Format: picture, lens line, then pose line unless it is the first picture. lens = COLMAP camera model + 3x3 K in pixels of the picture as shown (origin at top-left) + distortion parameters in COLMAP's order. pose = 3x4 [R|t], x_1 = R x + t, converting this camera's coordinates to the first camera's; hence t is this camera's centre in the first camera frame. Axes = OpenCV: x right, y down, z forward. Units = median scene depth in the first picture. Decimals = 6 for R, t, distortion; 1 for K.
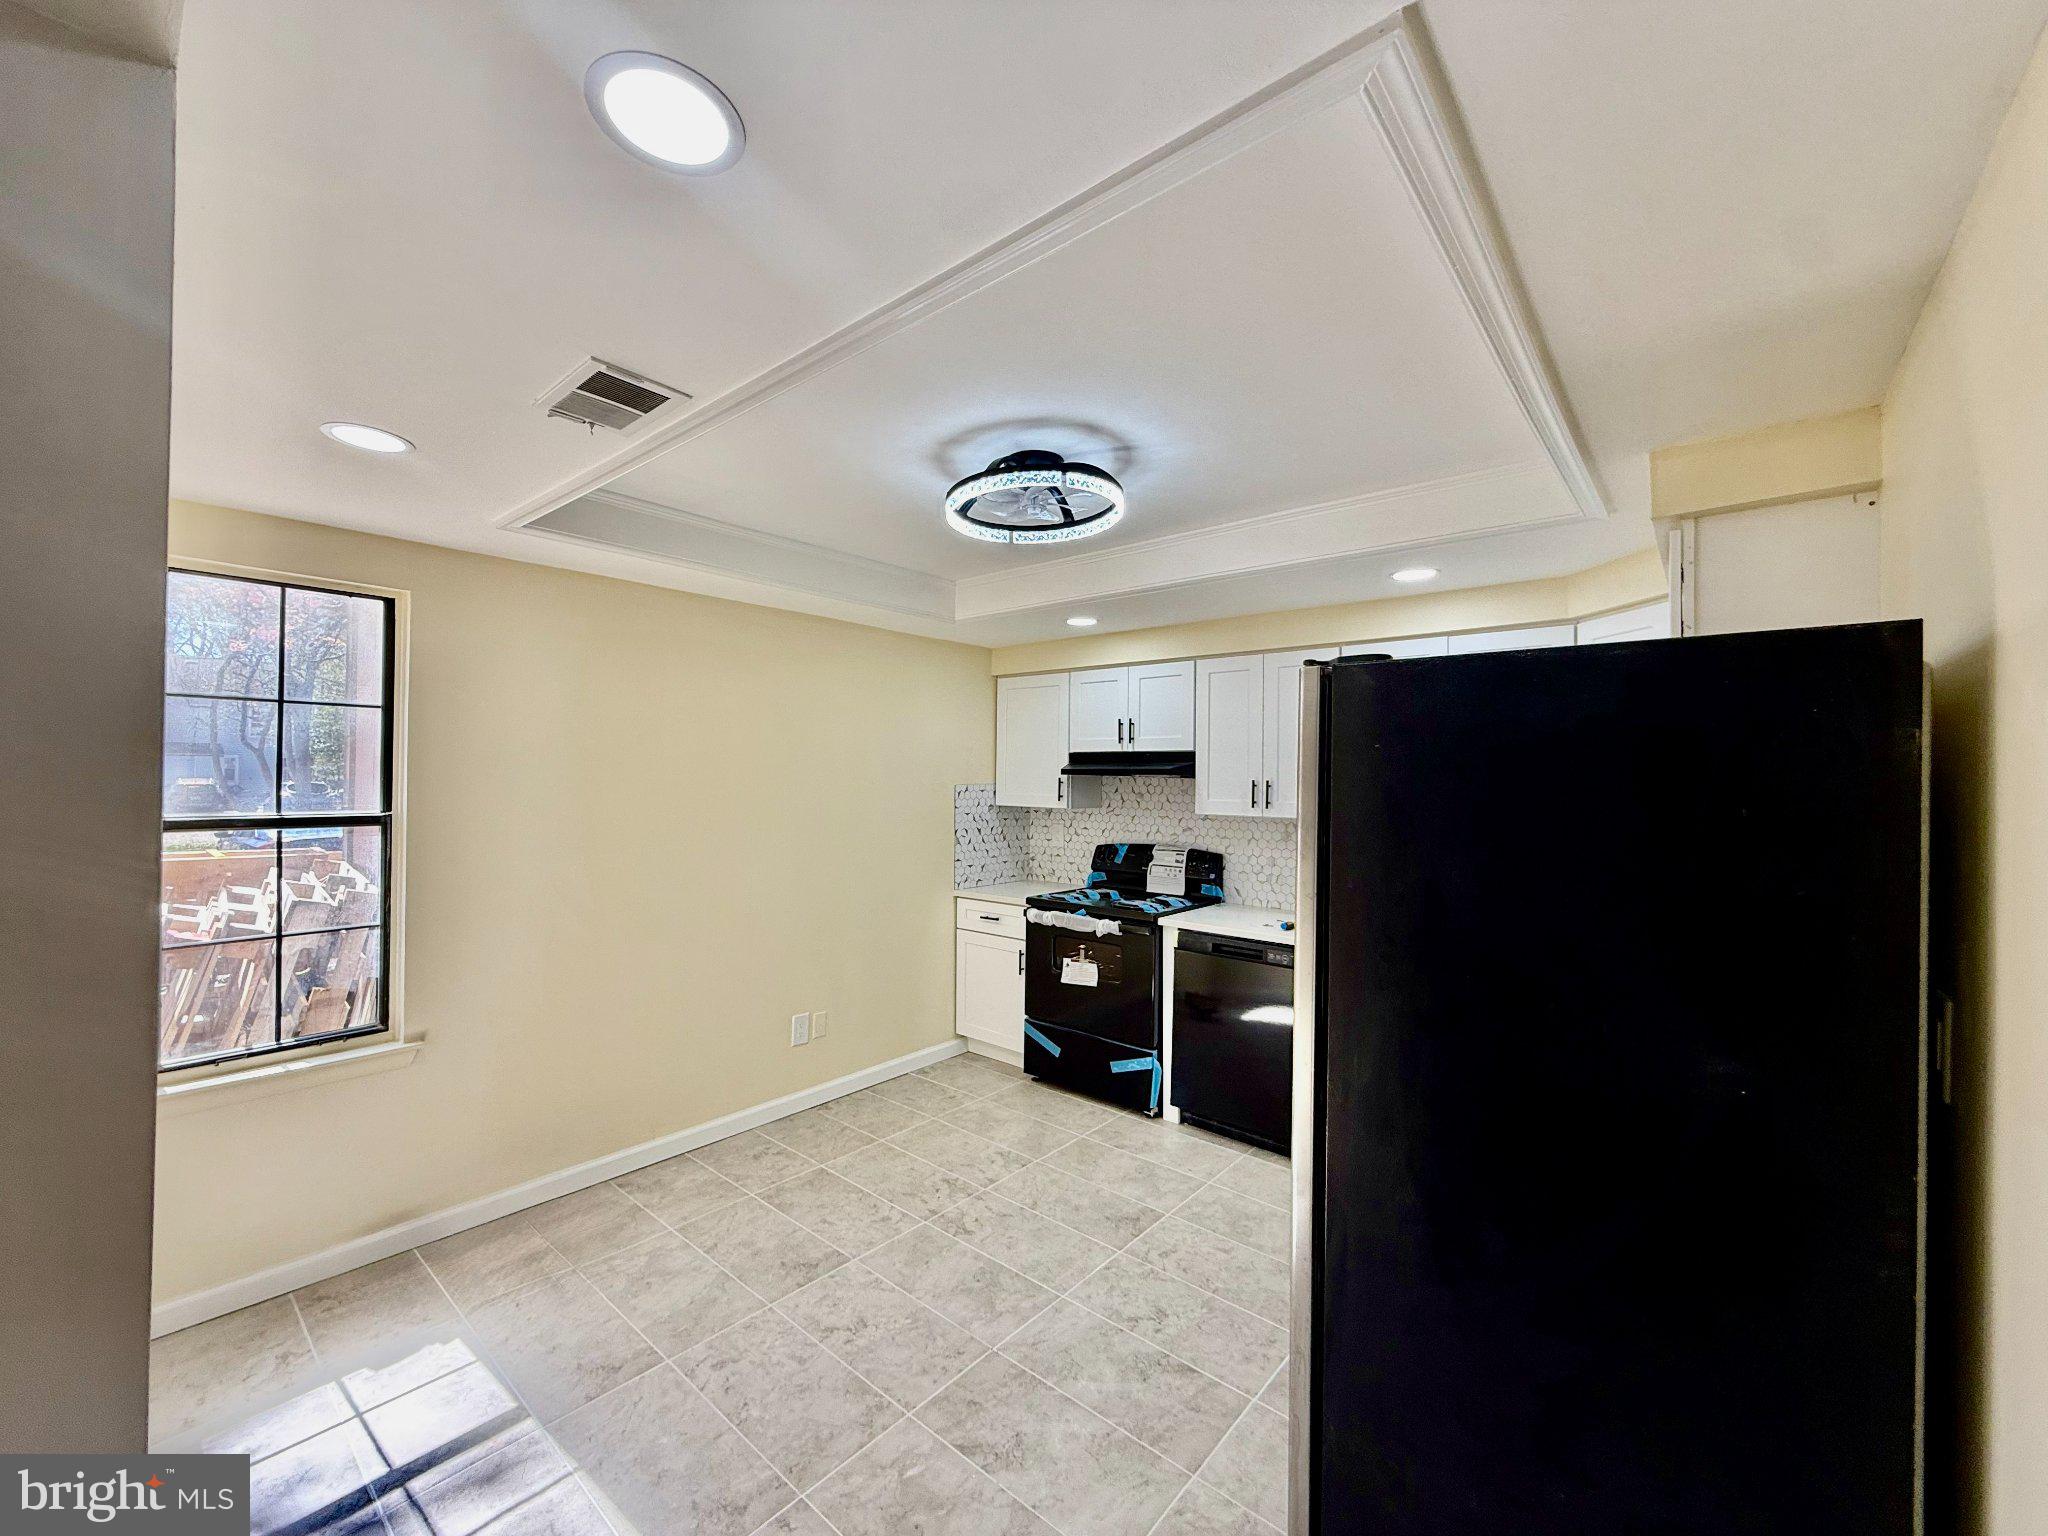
lens RADIAL K [[814.3, 0, 1023.6], [0, 814.3, 769.3], [0, 0, 1]] dist [-0.002891, 0.000189]
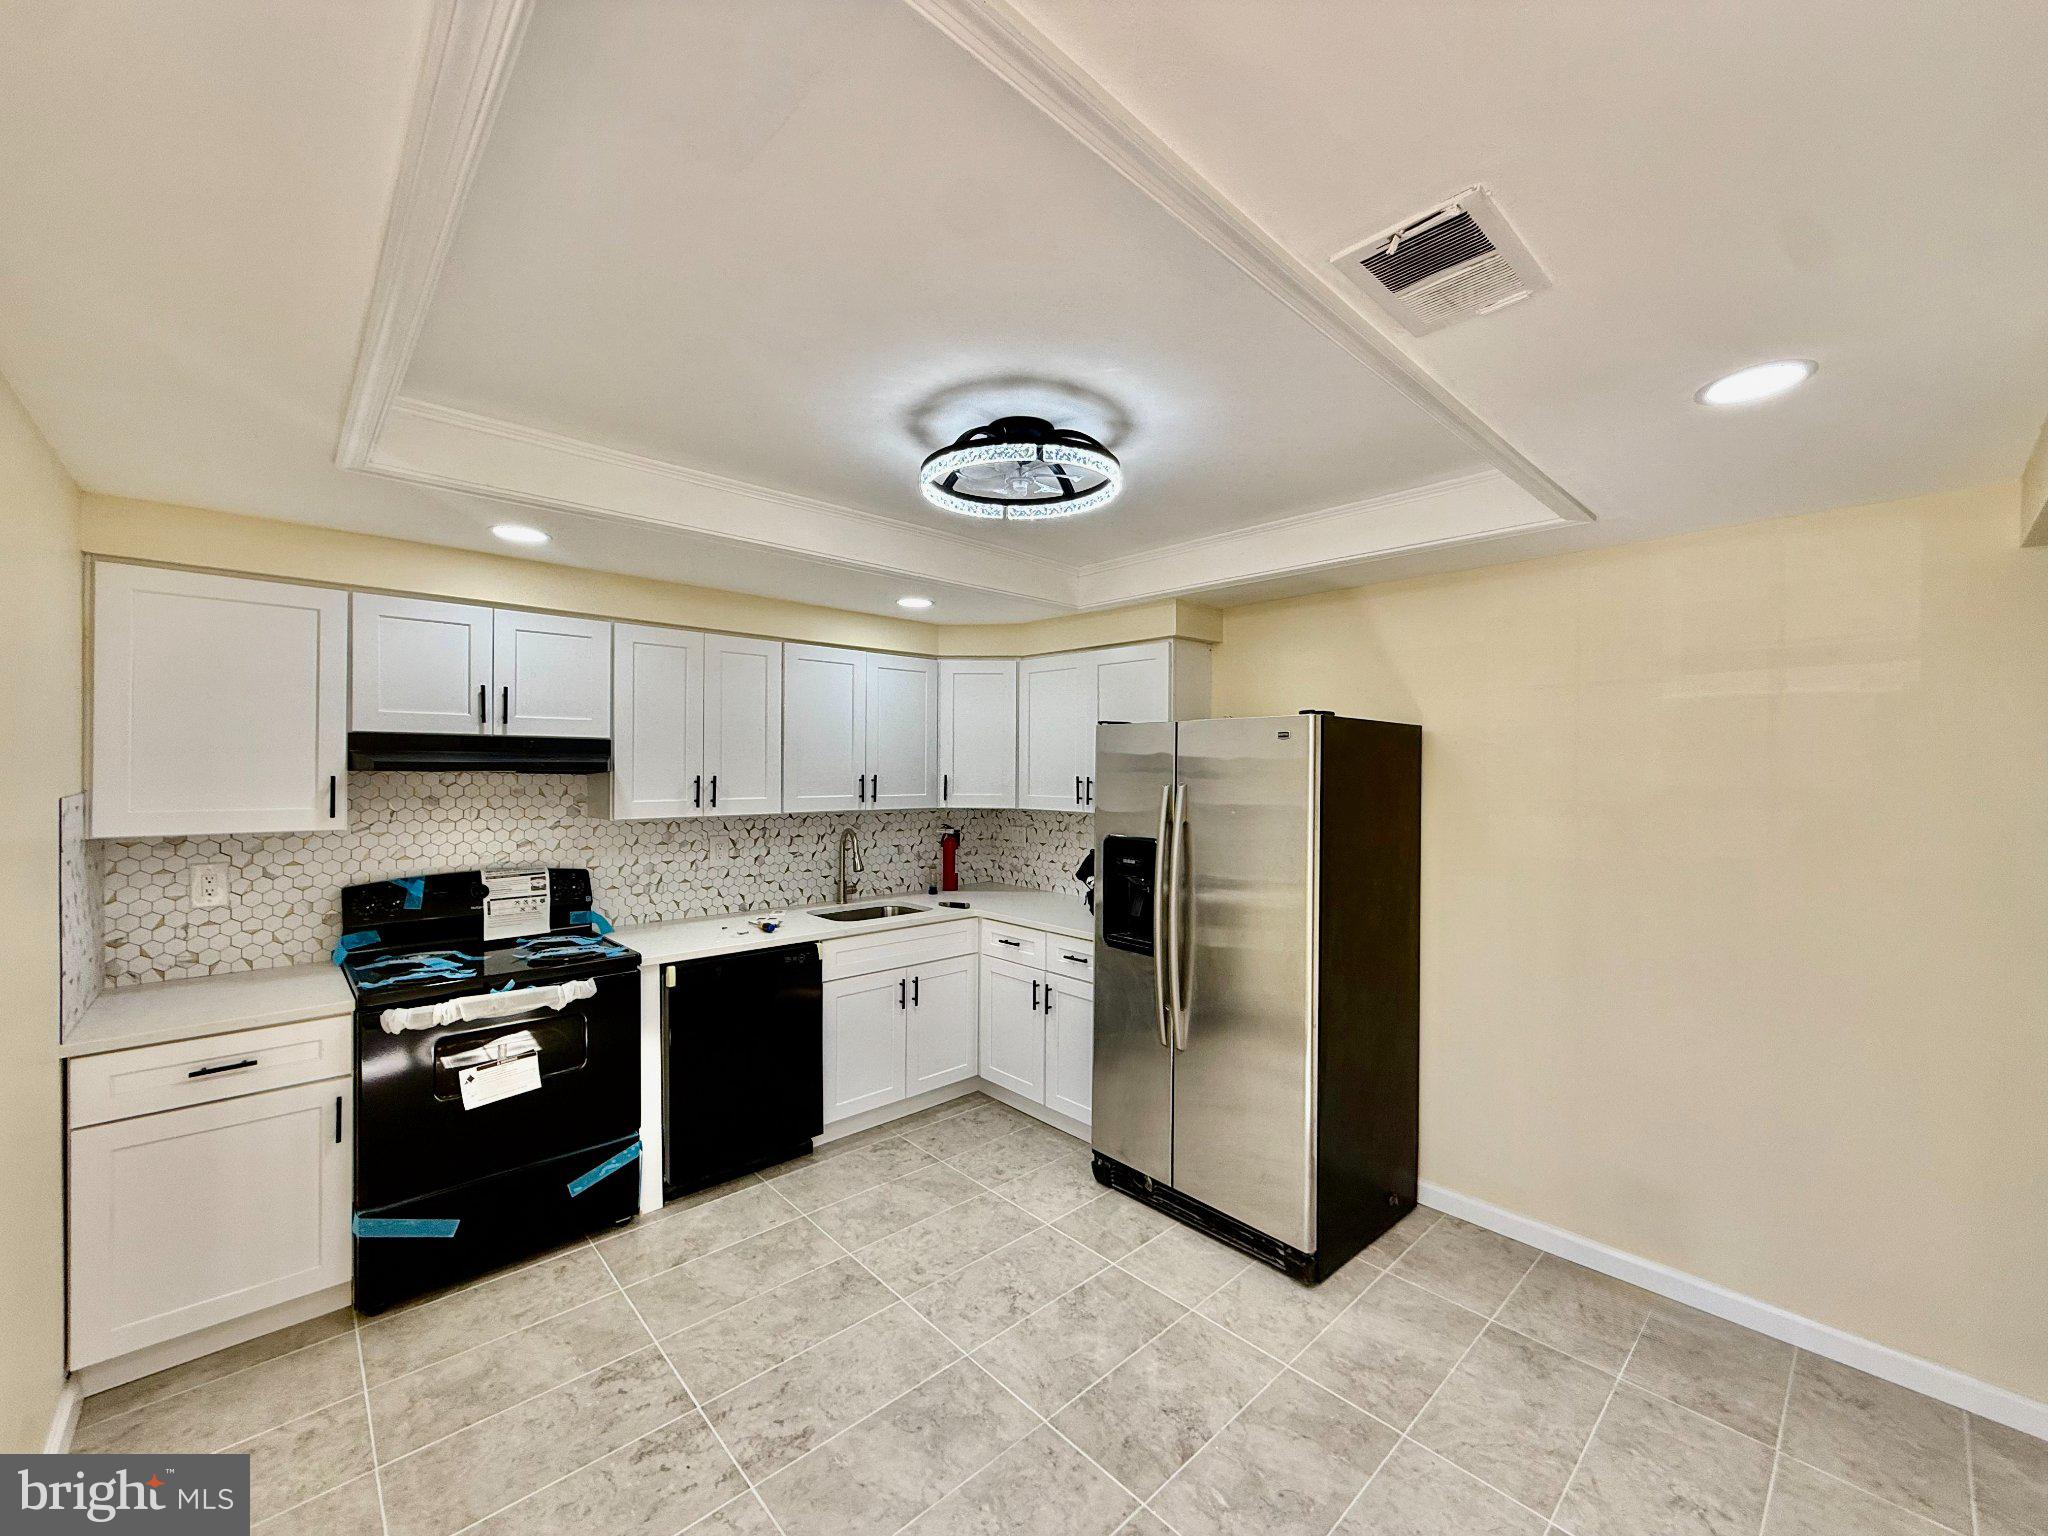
lens RADIAL K [[814.3, 0, 1019.0], [0, 814.3, 771.2], [0, 0, 1]] dist [-0.002891, 0.000189]
pose [[0.117588, -0.016743, 0.992921, -0.538917], [-0.014262, 0.999726, 0.018547, -0.012124], [-0.992960, -0.016342, 0.117317, 0.548898]]
